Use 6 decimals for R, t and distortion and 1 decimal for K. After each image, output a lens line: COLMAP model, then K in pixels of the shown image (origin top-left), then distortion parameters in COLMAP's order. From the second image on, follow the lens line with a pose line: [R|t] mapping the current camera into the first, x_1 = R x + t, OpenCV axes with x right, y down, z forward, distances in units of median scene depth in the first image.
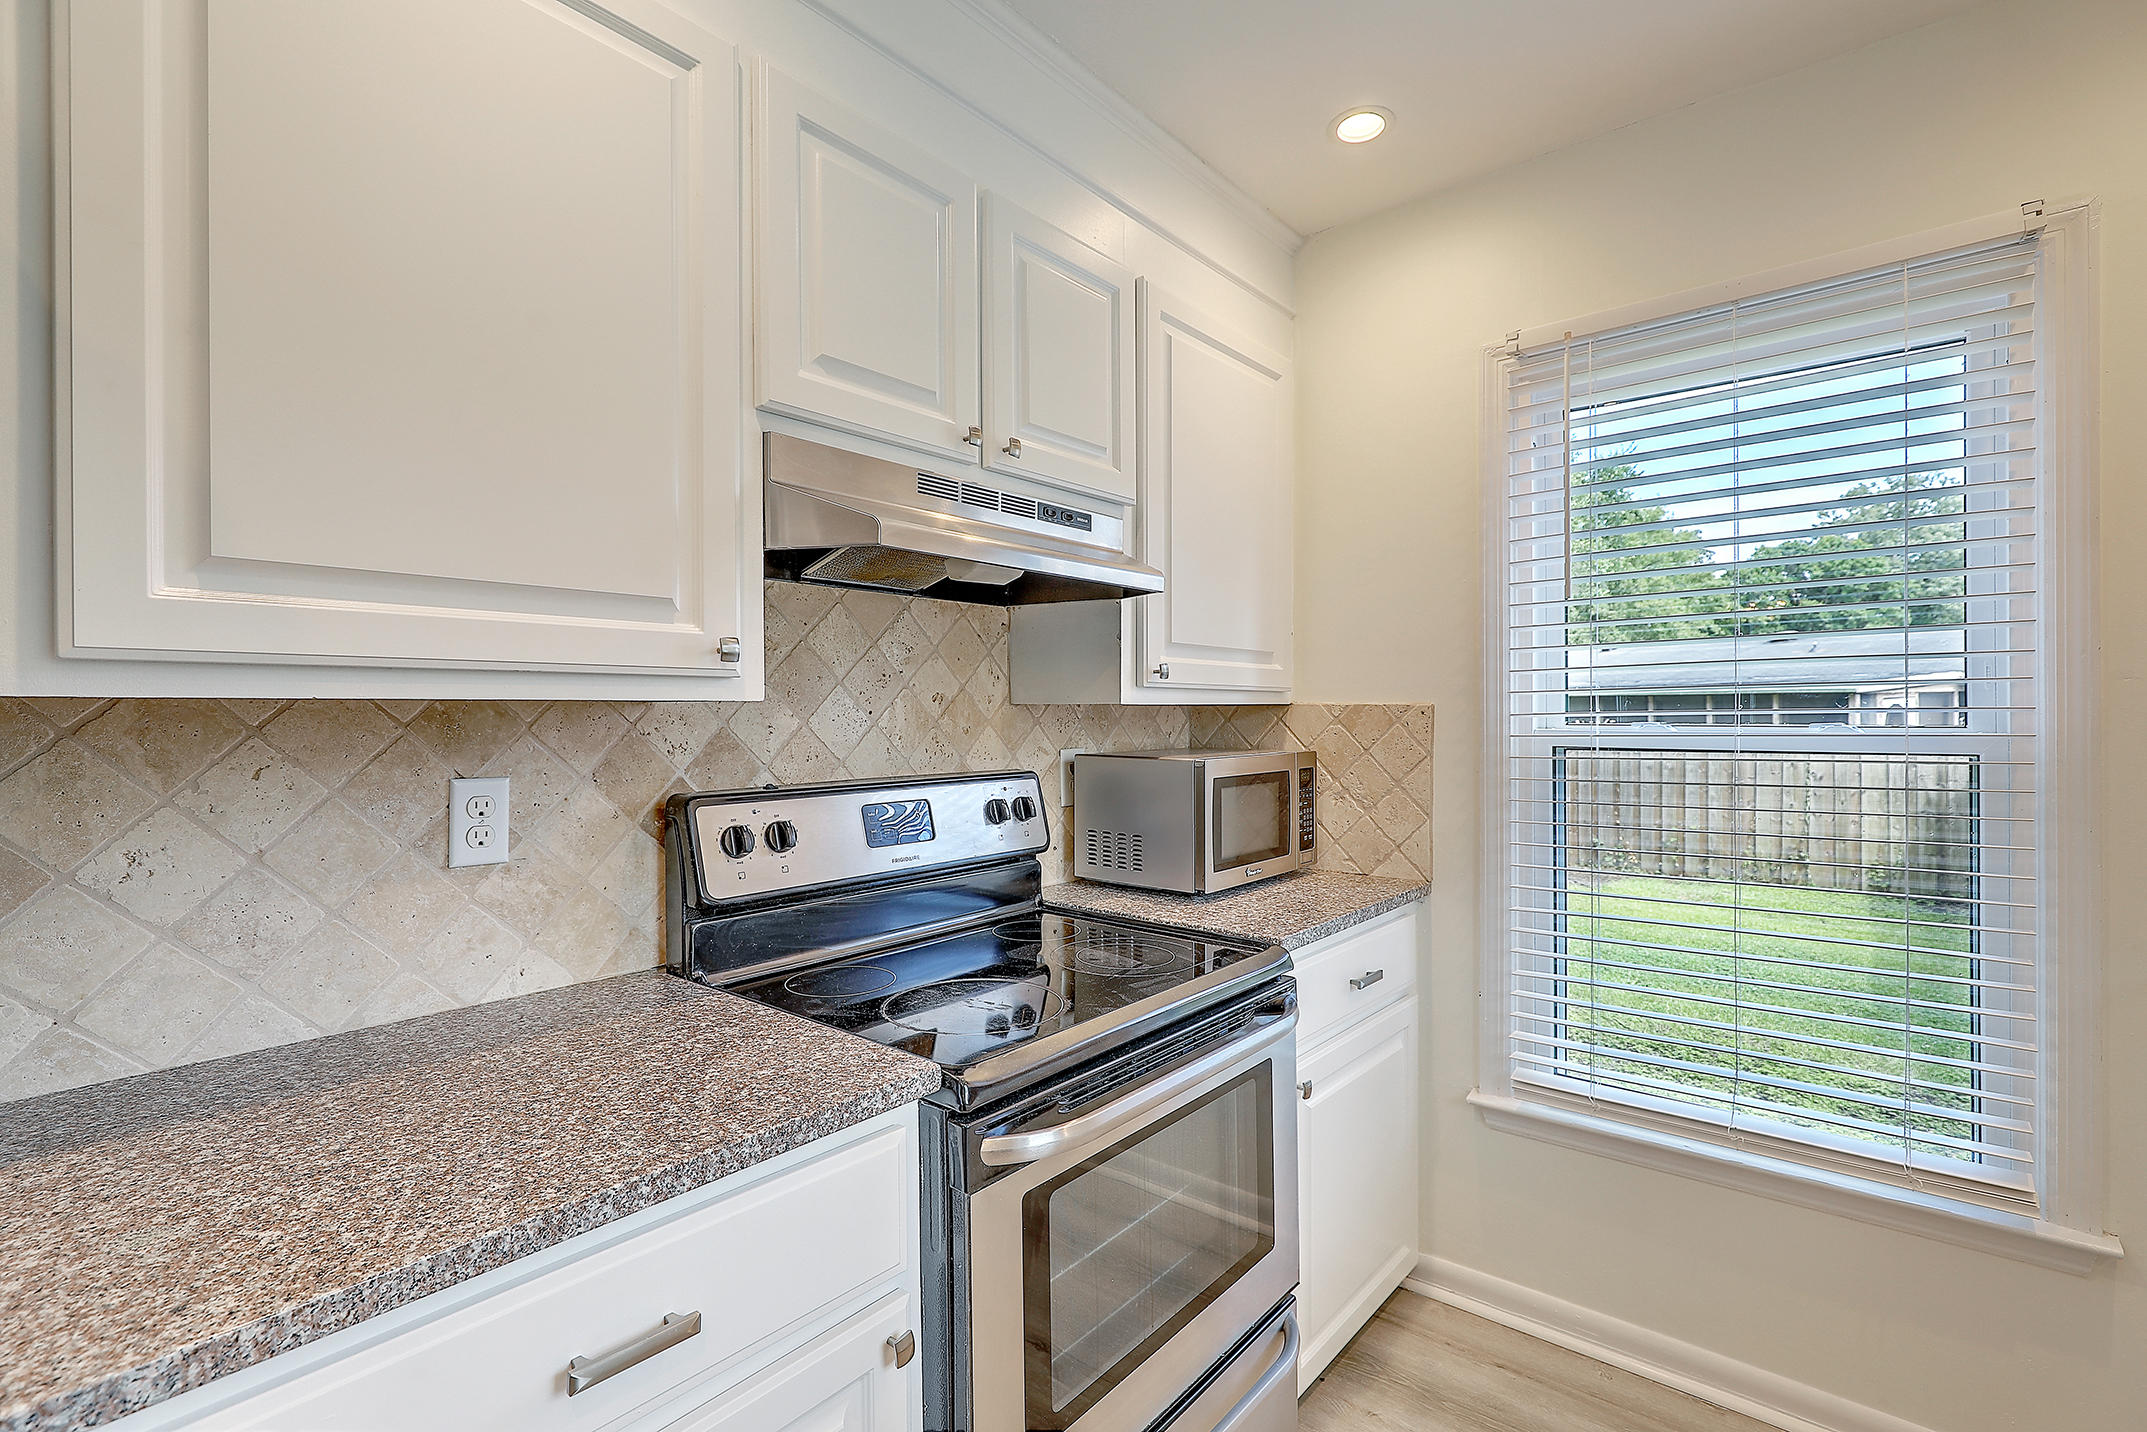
lens RADIAL K [[966.3, 0, 1112.4], [0, 966.3, 722.7], [0, 0, 1]] dist [0.008699, -0.002322]
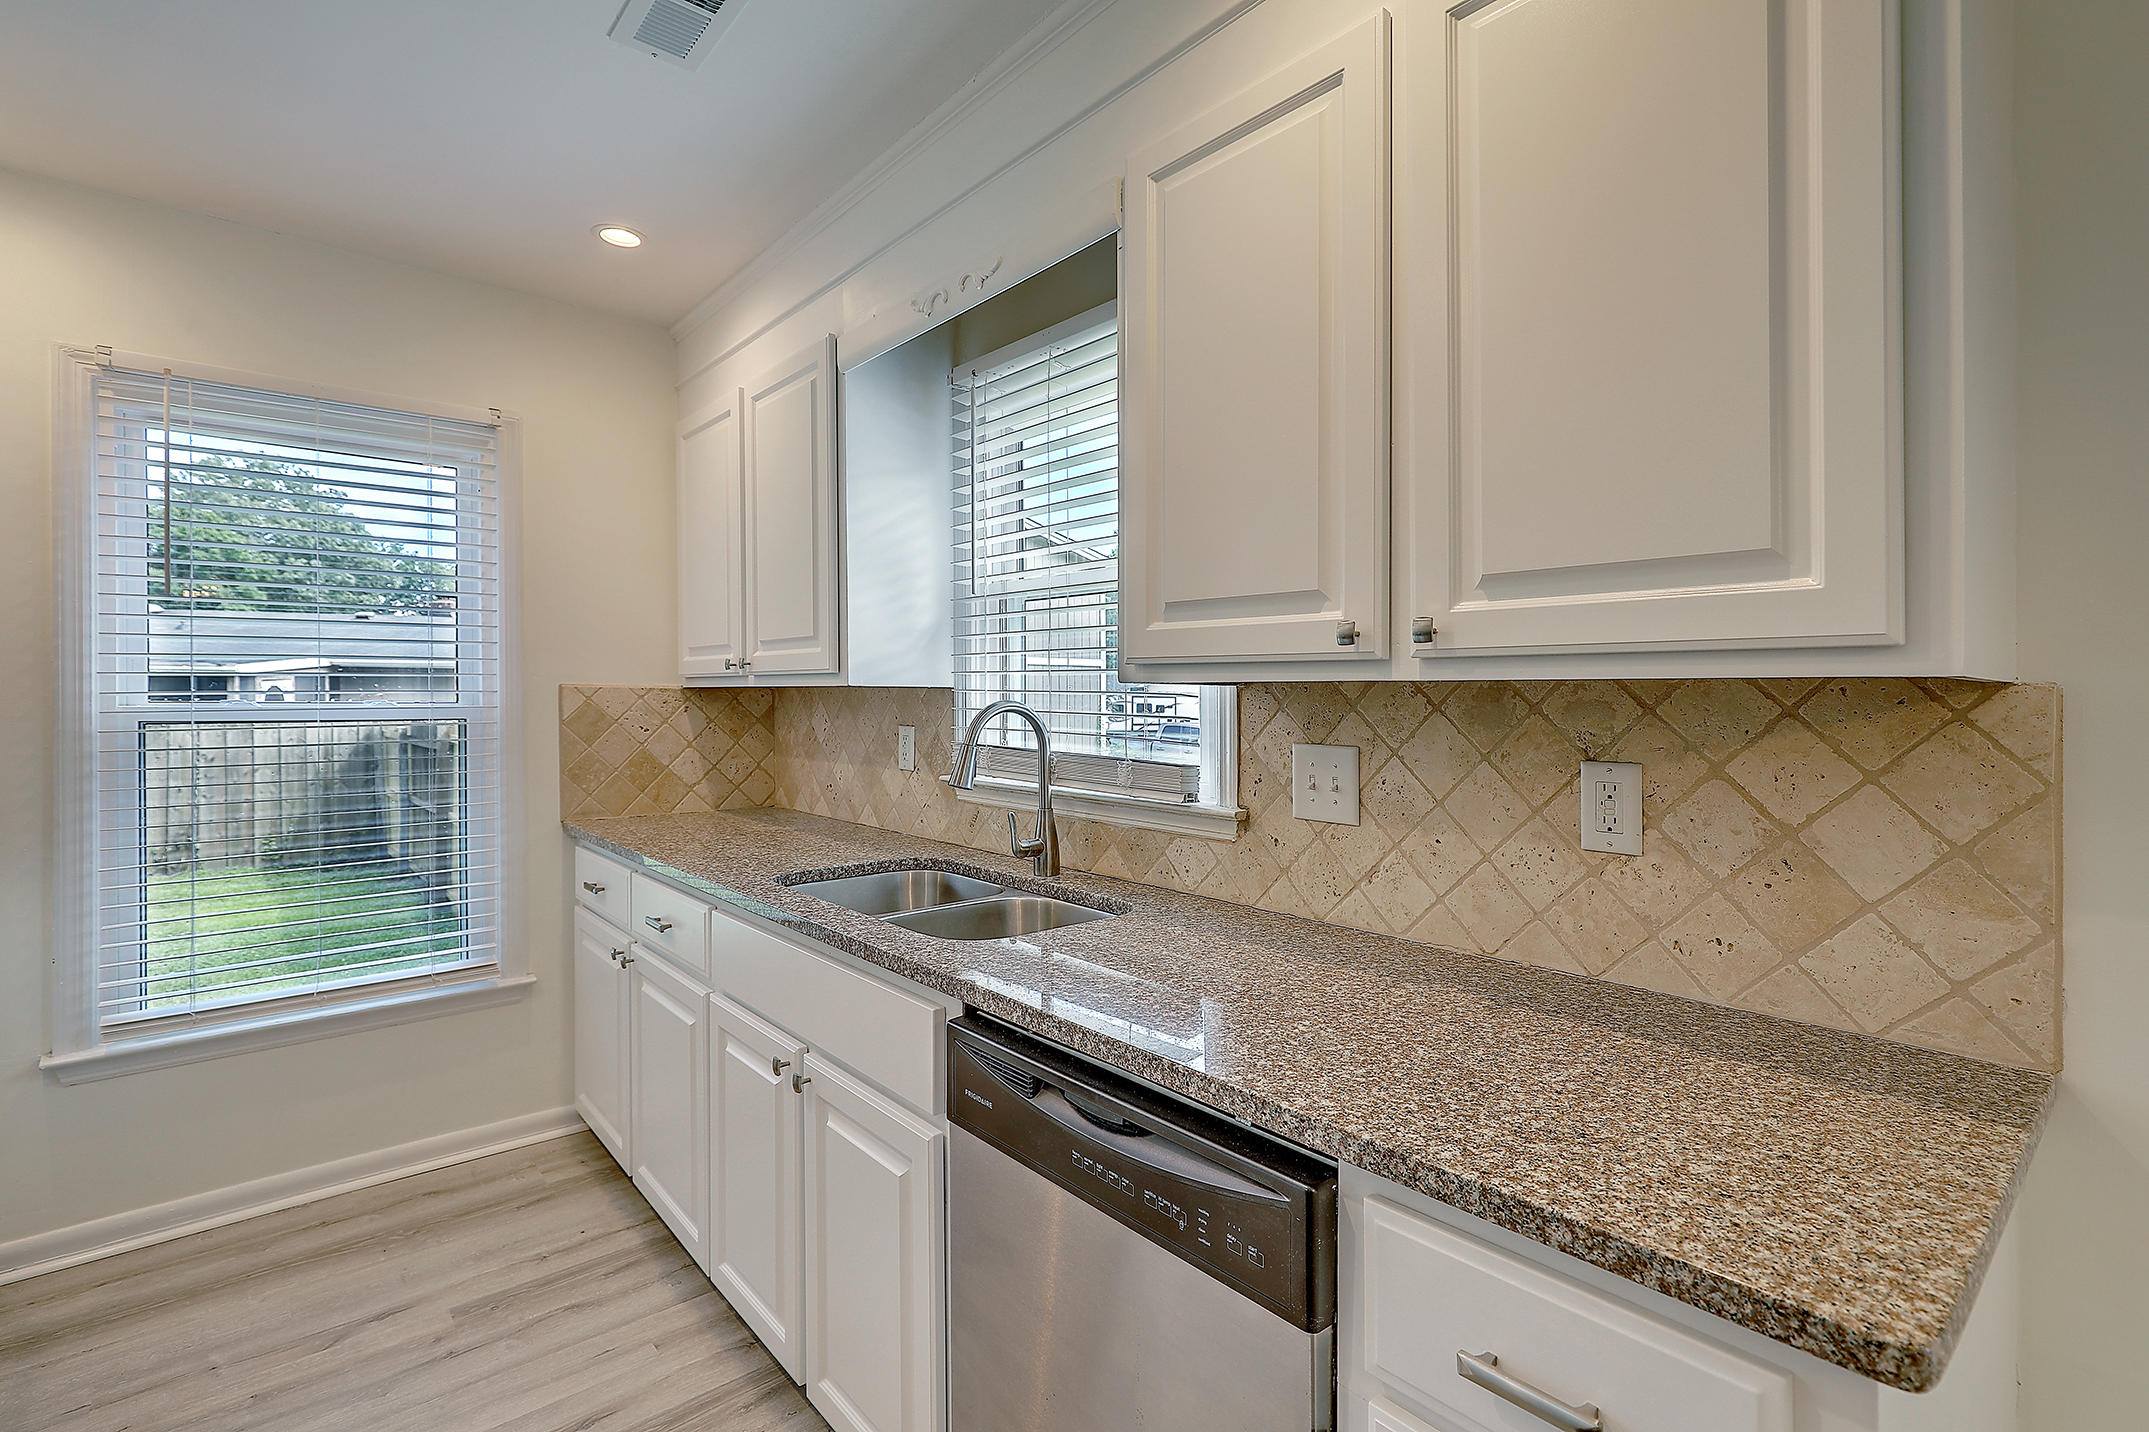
lens RADIAL K [[967.2, 0, 1069.2], [0, 967.2, 697.8], [0, 0, 1]] dist [0.008699, -0.002322]
pose [[0.190009, 0.002692, 0.981779, -0.445851], [0.004211, 0.999985, -0.003557, 0.005322], [-0.981773, 0.004810, 0.189995, -0.276348]]
